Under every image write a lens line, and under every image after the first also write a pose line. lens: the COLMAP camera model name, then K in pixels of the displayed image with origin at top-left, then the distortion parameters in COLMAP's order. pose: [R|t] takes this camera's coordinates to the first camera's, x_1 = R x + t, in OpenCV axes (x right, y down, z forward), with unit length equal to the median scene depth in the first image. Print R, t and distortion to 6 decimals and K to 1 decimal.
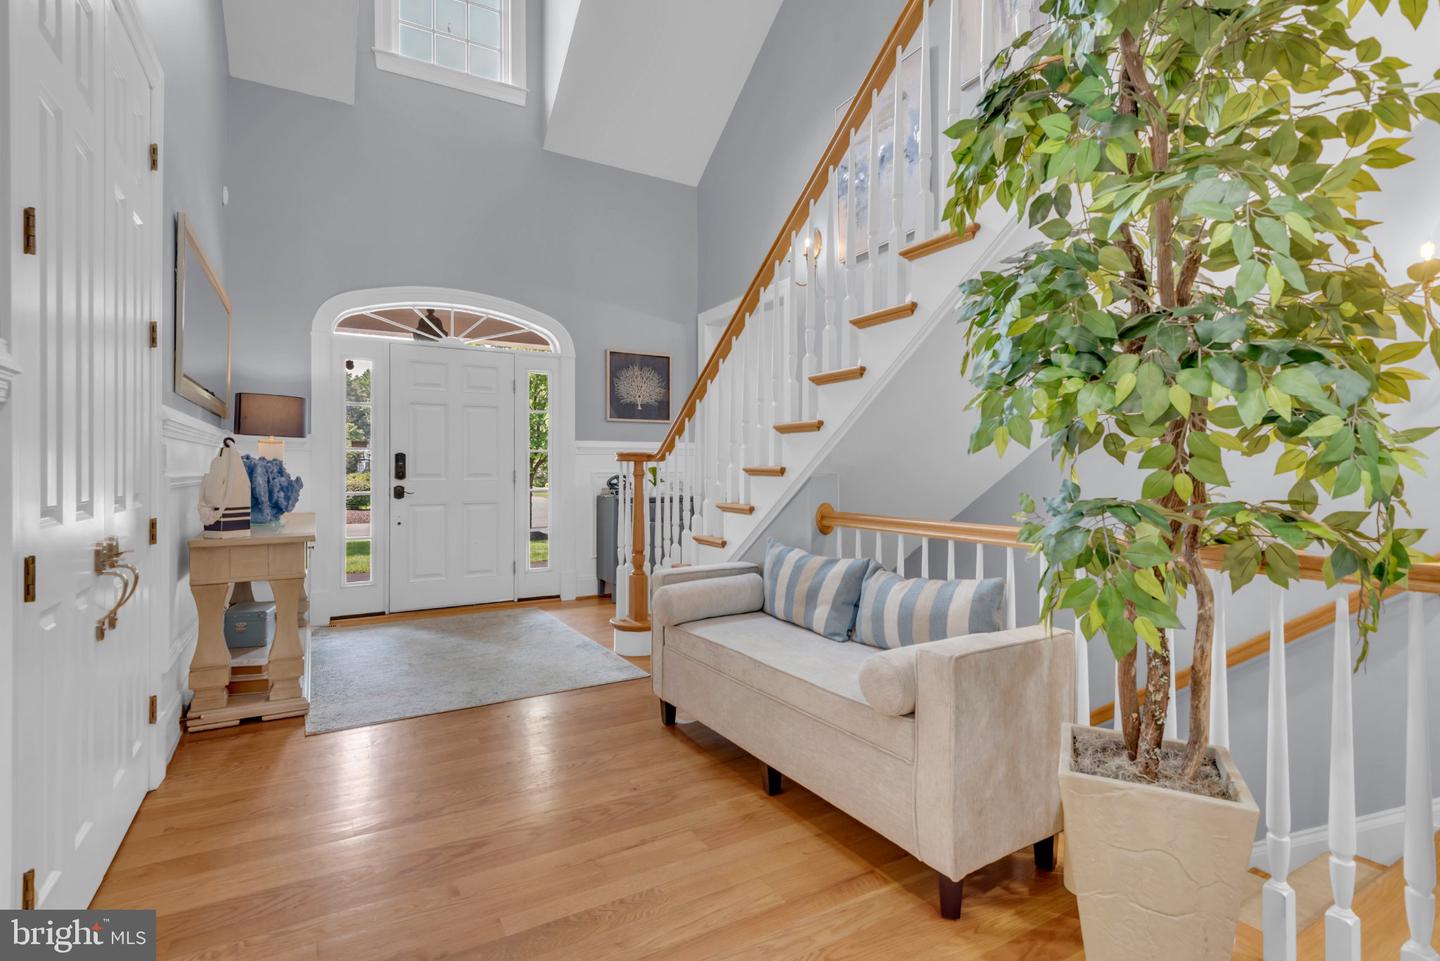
lens RADIAL K [[686.8, 0, 720.8], [0, 686.8, 470.3], [0, 0, 1]] dist [0.015239, -0.000268]
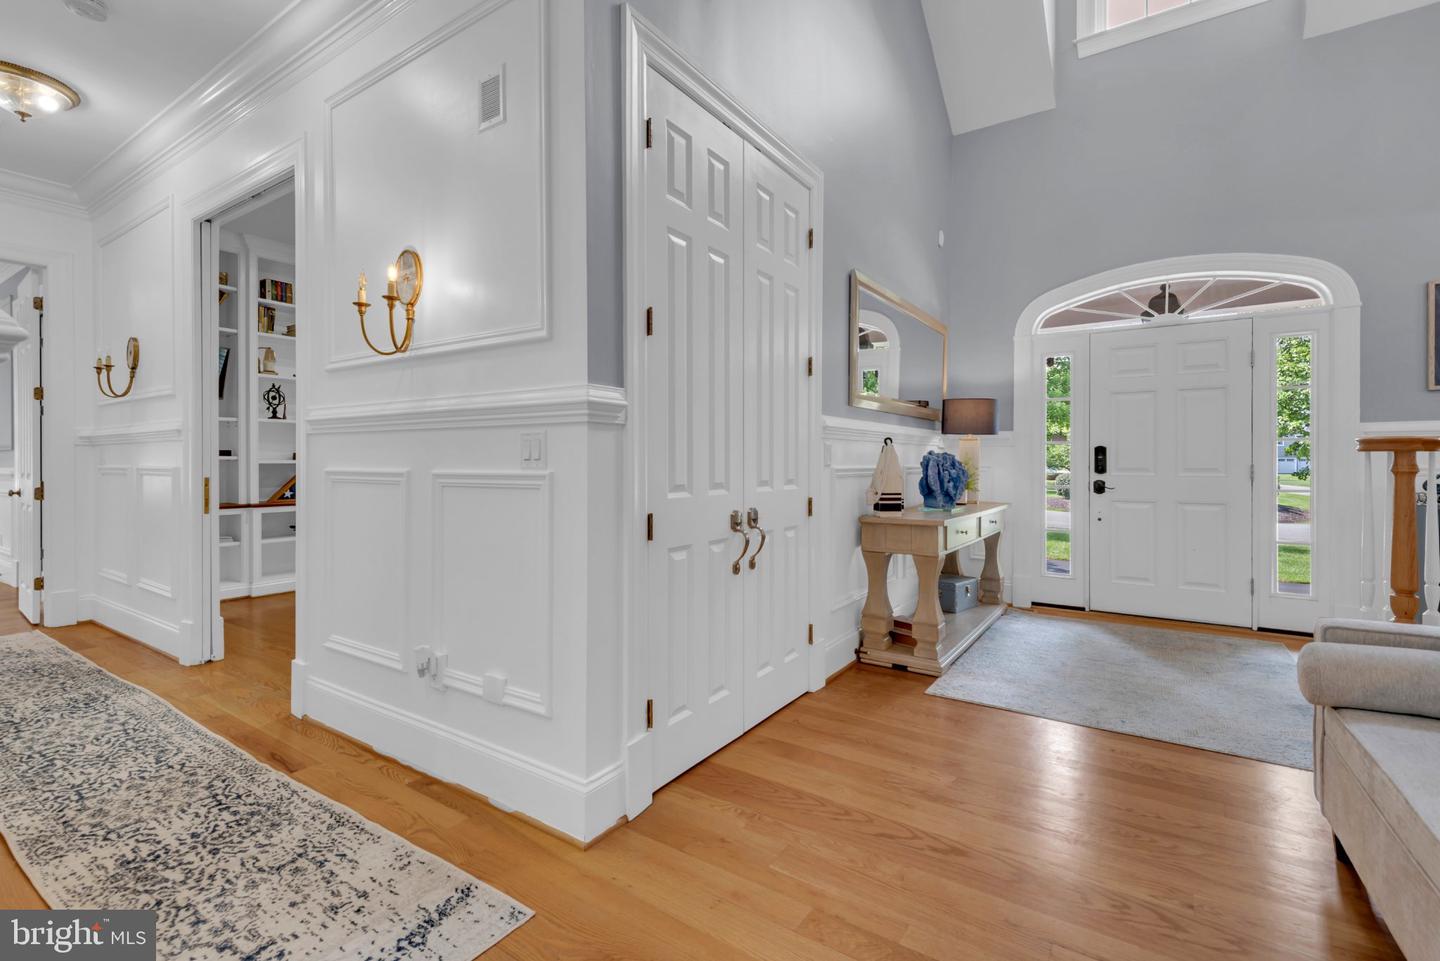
lens RADIAL K [[655.4, 0, 714.6], [0, 655.4, 466.5], [0, 0, 1]] dist [0.004471, -0.000330]
pose [[0.423065, 0.007390, -0.906069, 0.192494], [-0.003737, 0.999972, 0.006411, -0.000830], [0.906092, 0.000673, 0.423080, 0.175268]]
